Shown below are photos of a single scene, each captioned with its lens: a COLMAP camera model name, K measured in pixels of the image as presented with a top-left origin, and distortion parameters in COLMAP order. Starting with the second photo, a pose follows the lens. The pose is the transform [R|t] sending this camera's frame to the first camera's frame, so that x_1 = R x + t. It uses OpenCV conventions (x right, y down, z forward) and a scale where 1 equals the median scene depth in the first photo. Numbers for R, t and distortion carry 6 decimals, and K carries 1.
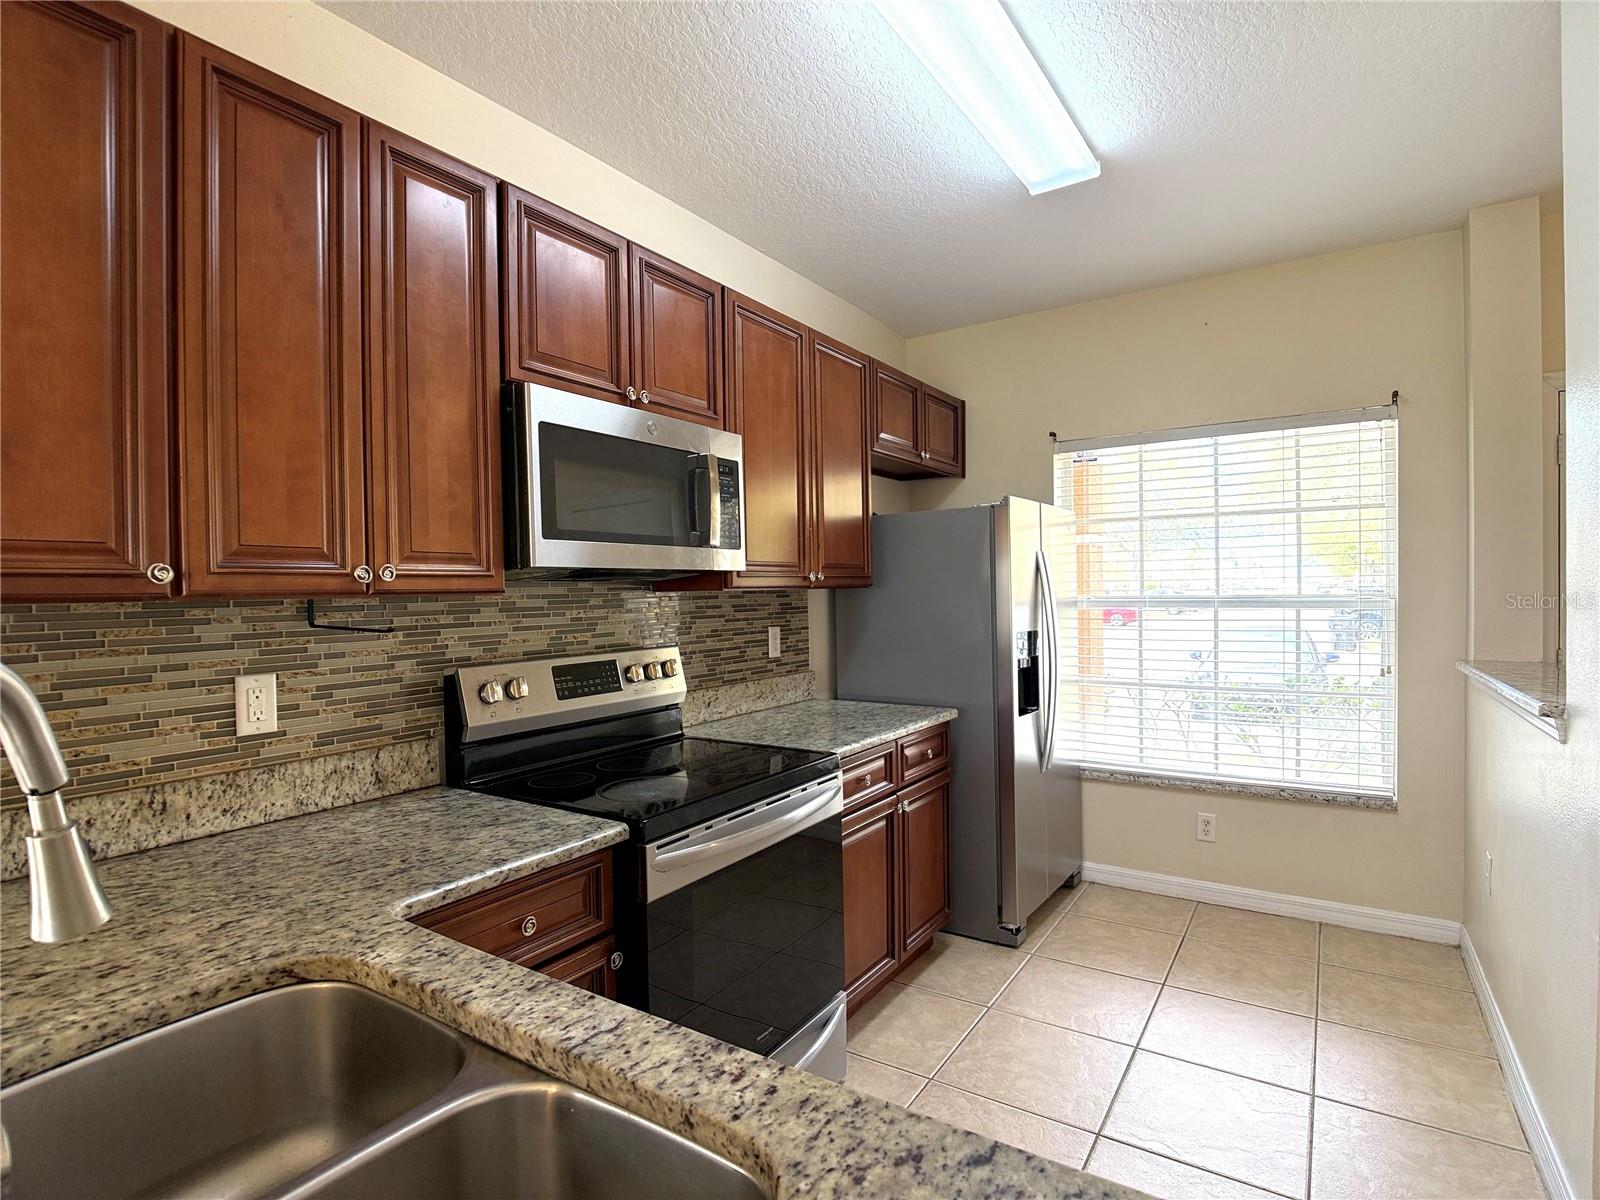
lens RADIAL K [[809.9, 0, 809.9], [0, 809.9, 606.9], [0, 0, 1]] dist [-0.010731, -0.009292]
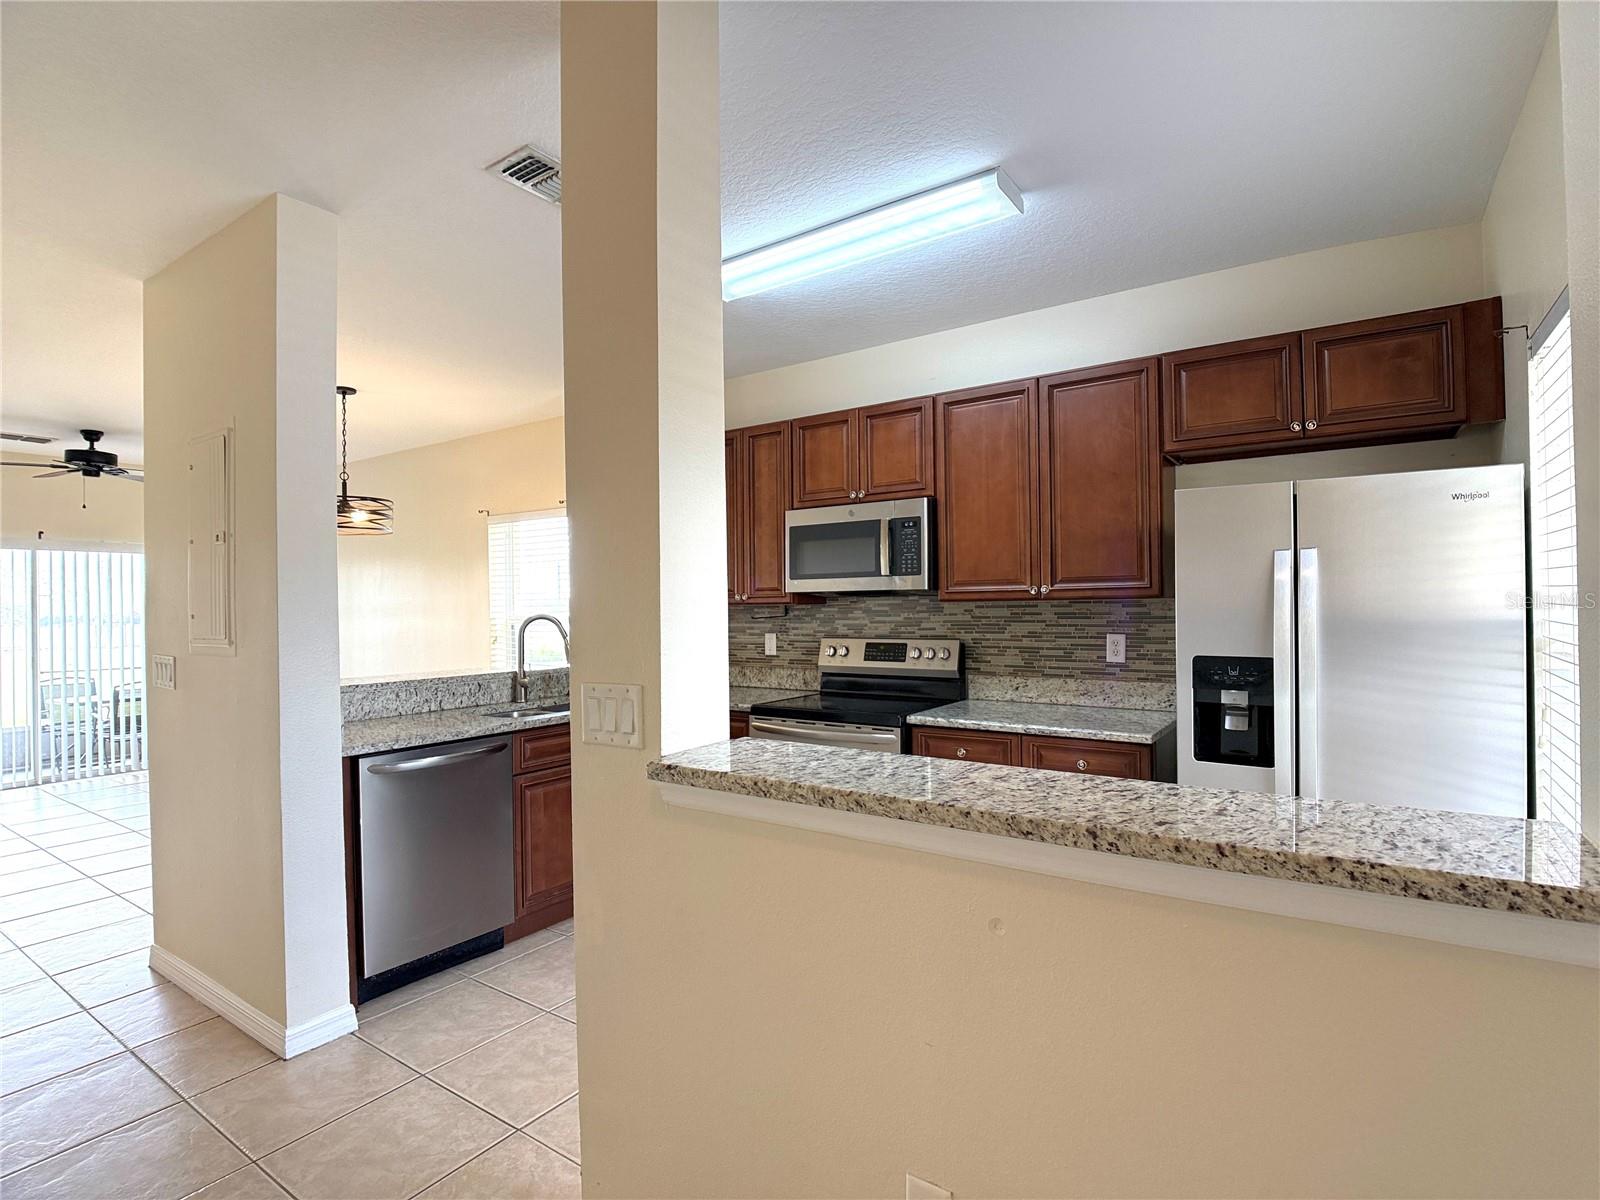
lens RADIAL K [[809.9, 0, 809.9], [0, 809.9, 606.1], [0, 0, 1]] dist [-0.010731, -0.009292]
pose [[-0.033947, 0.008241, -0.999390, 1.530139], [-0.012192, 0.999888, 0.008659, -0.024935], [0.999349, 0.012479, -0.033842, 0.914779]]
